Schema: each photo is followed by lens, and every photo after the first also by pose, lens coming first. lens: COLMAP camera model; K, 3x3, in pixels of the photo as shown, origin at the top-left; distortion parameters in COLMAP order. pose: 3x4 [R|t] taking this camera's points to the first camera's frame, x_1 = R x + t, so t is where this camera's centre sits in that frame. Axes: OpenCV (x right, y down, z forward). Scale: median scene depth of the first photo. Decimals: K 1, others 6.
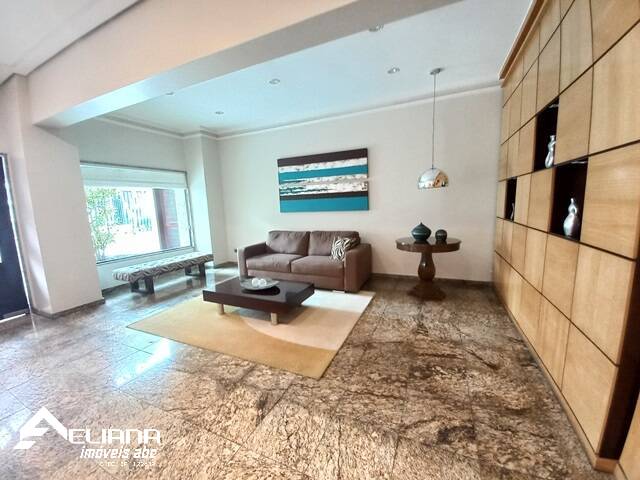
lens RADIAL K [[251.5, 0, 319.0], [0, 251.5, 240.5], [0, 0, 1]] dist [0.004193, -0.011085]
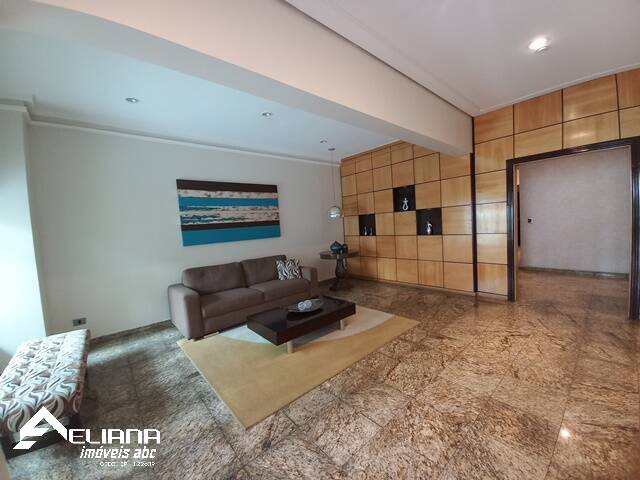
lens RADIAL K [[251.5, 0, 319.0], [0, 251.5, 240.5], [0, 0, 1]] dist [0.004193, -0.011085]
pose [[0.430704, -0.048931, 0.901166, -0.792348], [0.180246, 0.983076, -0.032768, -0.030840], [-0.884311, 0.176545, 0.432234, 0.334695]]
